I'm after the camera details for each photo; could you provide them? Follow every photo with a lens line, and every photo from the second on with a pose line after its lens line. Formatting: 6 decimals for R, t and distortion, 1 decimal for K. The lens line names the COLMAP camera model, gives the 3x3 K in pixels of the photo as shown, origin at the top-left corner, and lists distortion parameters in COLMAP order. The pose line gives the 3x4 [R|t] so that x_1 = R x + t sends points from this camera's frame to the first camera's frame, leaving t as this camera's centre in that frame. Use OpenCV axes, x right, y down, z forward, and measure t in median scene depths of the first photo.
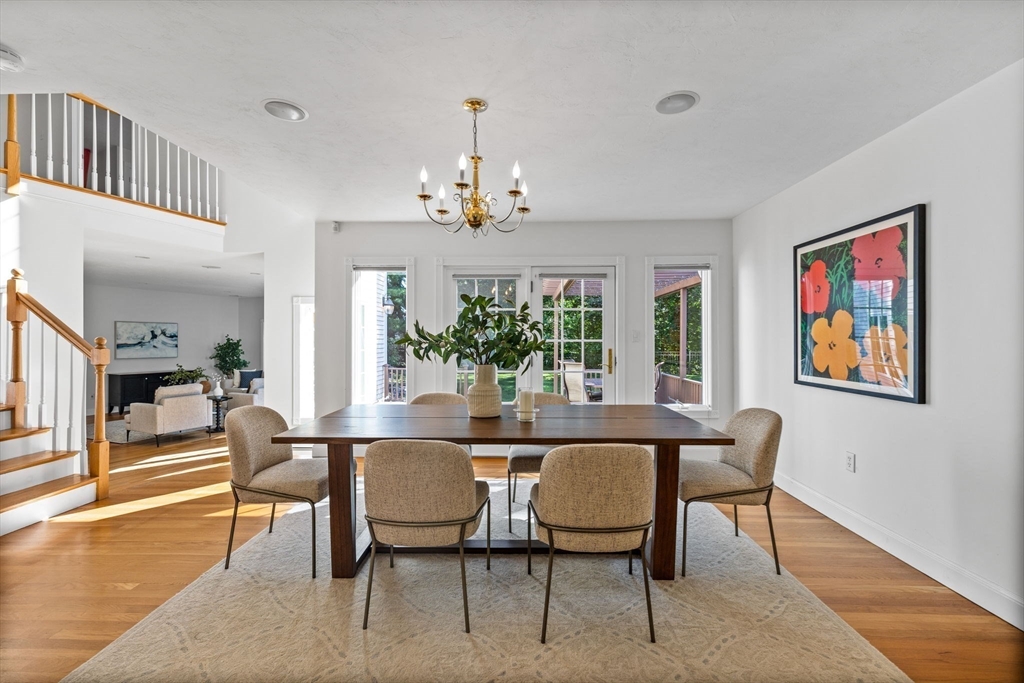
lens RADIAL K [[444.2, 0, 511.4], [0, 444.2, 339.0], [0, 0, 1]] dist [0.010419, -0.000517]
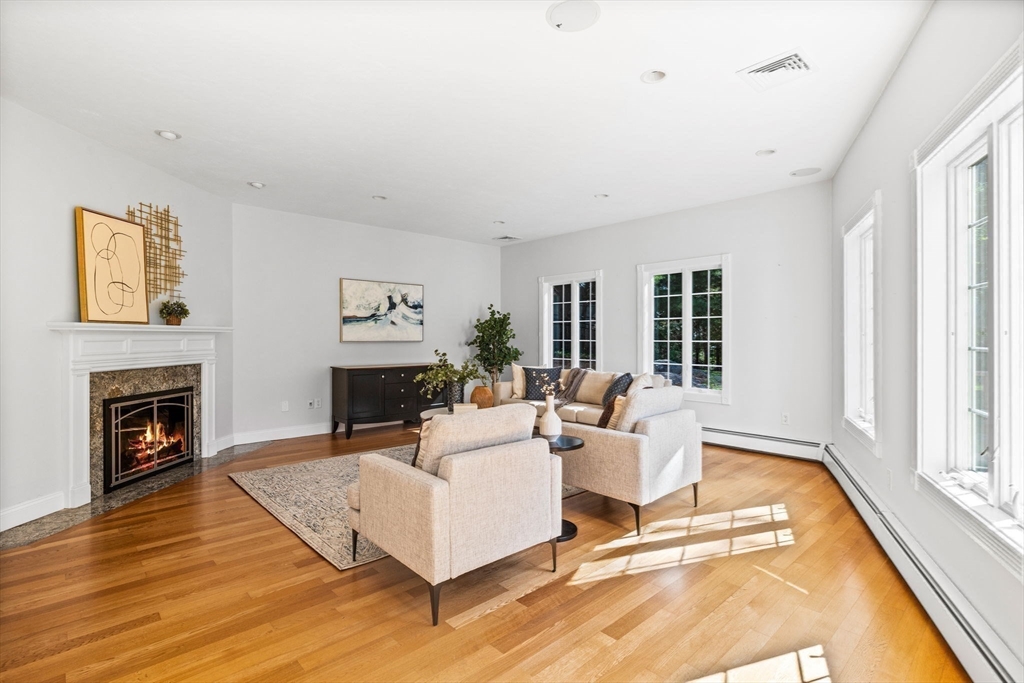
lens RADIAL K [[469.4, 0, 503.8], [0, 469.4, 340.2], [0, 0, 1]] dist [0.000031, -0.000188]
pose [[0.916008, 0.000274, -0.401159, -0.576828], [0.002073, 0.999983, 0.005415, 0.052033], [0.401154, -0.005791, 0.915992, 0.680974]]
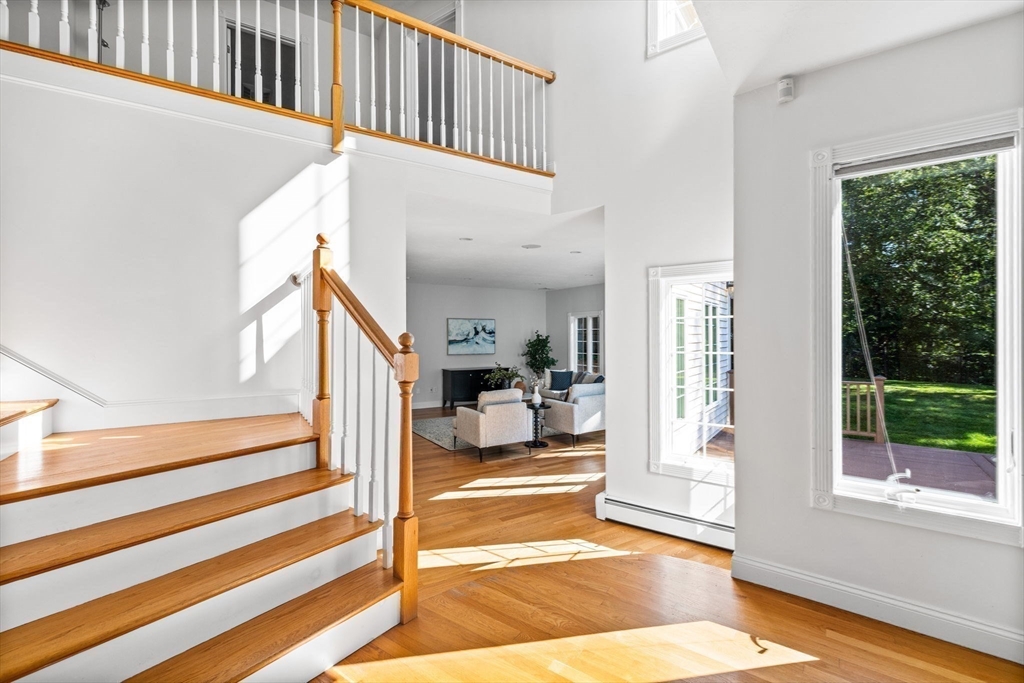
lens RADIAL K [[444.2, 0, 511.8], [0, 444.2, 331.7], [0, 0, 1]] dist [0.010419, -0.000517]
pose [[0.828626, -0.007819, -0.559749, -0.244395], [0.004113, 0.999960, -0.007880, -0.000268], [0.559788, 0.004227, 0.828625, 0.303674]]
